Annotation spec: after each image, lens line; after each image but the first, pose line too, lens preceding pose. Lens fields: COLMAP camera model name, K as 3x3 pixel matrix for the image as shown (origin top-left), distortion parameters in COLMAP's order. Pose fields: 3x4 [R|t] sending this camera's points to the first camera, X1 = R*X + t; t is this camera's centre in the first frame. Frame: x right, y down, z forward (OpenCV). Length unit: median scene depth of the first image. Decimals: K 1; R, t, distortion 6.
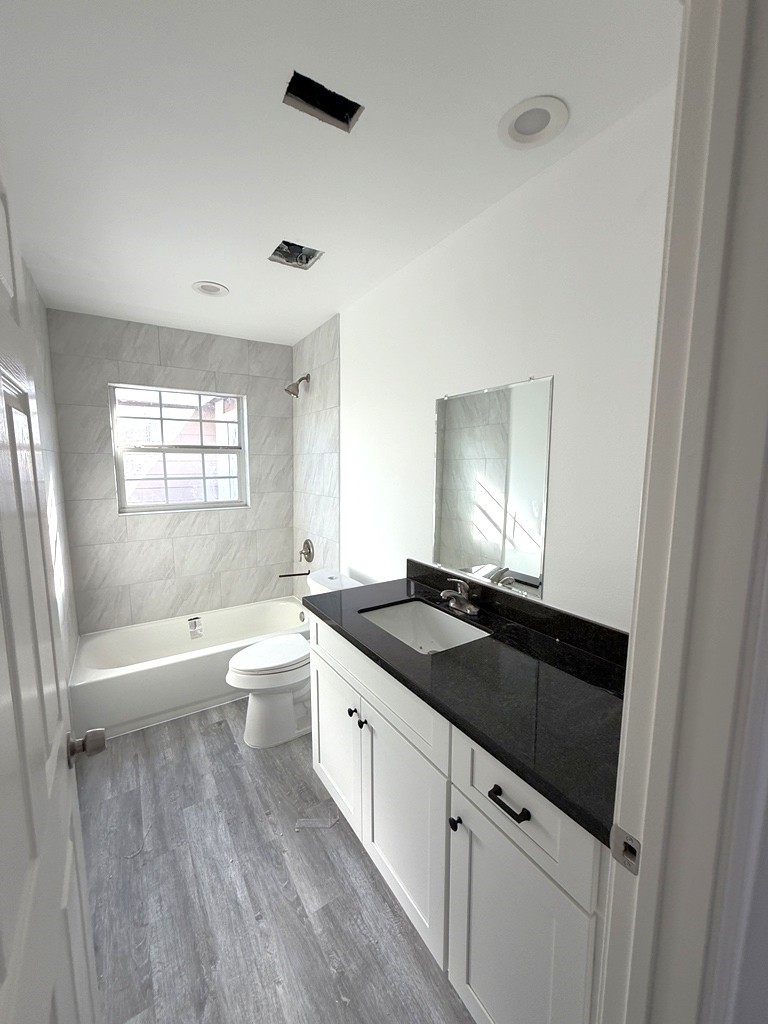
lens RADIAL K [[410.0, 0, 384.0], [0, 410.0, 512.0], [0, 0, 1]] dist [0.001164, 0.000605]
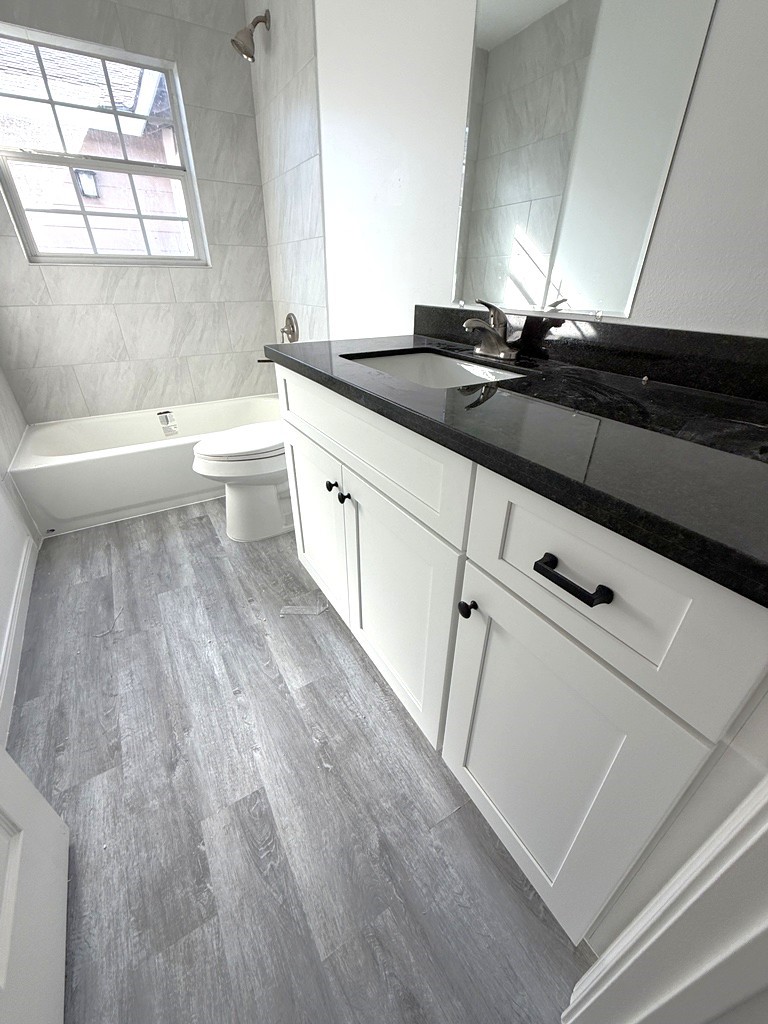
lens RADIAL K [[410.0, 0, 384.0], [0, 410.0, 512.0], [0, 0, 1]] dist [0.001164, 0.000605]
pose [[0.999678, 0.016997, -0.018835, 0.024636], [-0.008327, 0.921083, 0.389276, 0.187892], [0.023965, -0.388994, 0.920928, 0.234298]]
